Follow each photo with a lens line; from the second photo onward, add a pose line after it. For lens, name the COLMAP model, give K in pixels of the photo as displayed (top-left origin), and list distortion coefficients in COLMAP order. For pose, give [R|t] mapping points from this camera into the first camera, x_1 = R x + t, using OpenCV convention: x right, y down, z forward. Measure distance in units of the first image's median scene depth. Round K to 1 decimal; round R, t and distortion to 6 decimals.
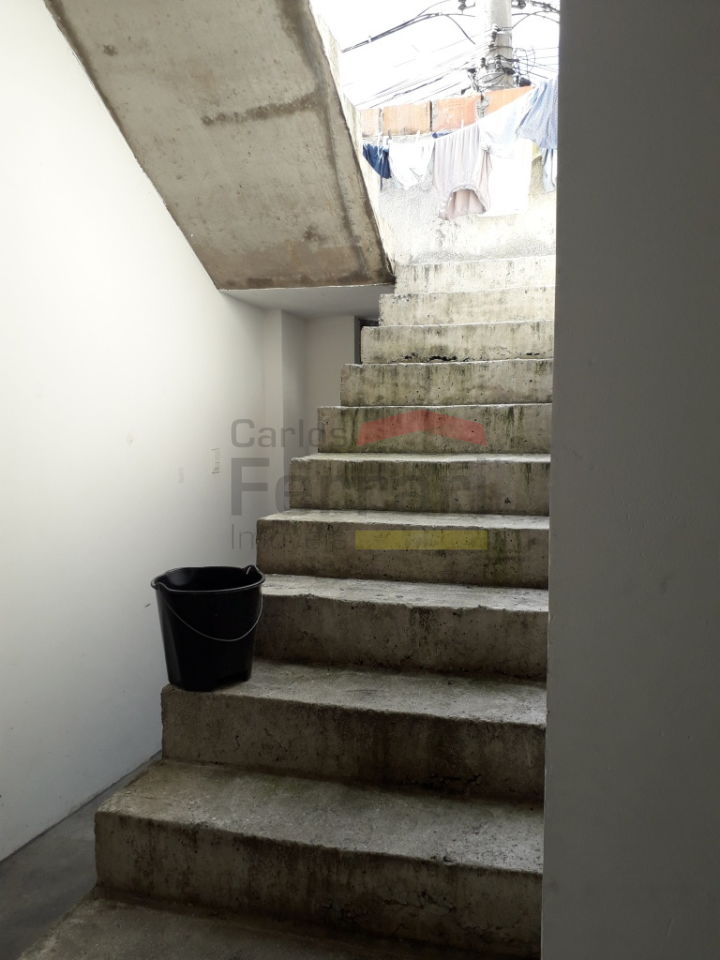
lens RADIAL K [[750.8, 0, 360.9], [0, 750.8, 487.8], [0, 0, 1]] dist [0.049411, -0.094976]
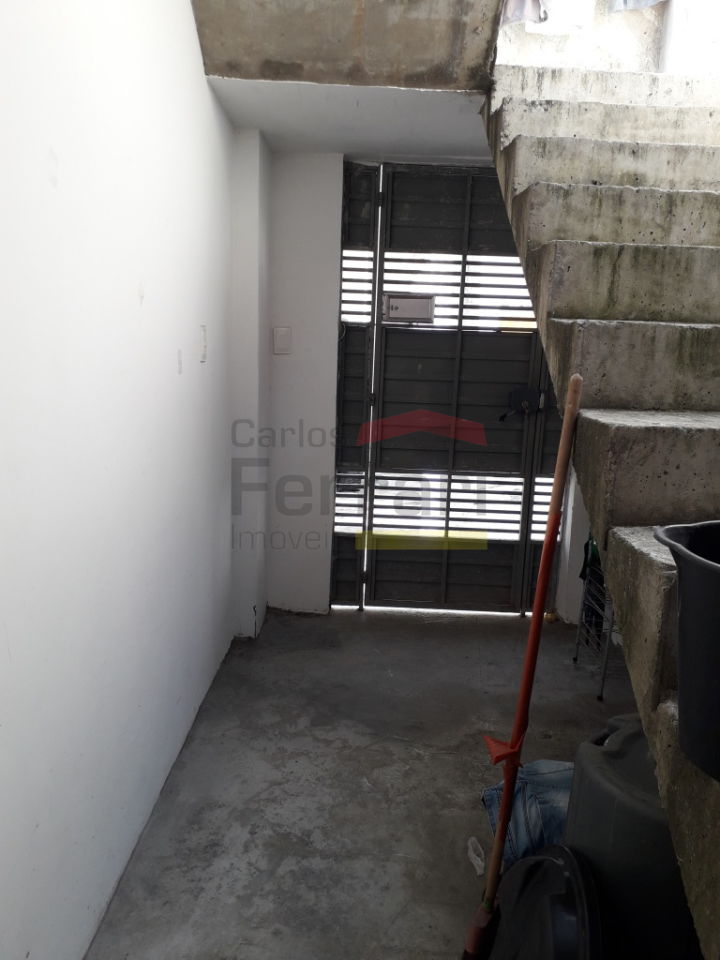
lens RADIAL K [[750.8, 0, 356.2], [0, 750.8, 478.6], [0, 0, 1]] dist [0.049411, -0.094976]
pose [[0.953511, -0.019343, 0.300738, -0.346460], [-0.010666, 0.995147, 0.097823, 0.021635], [-0.301171, -0.096483, 0.948677, 0.403765]]
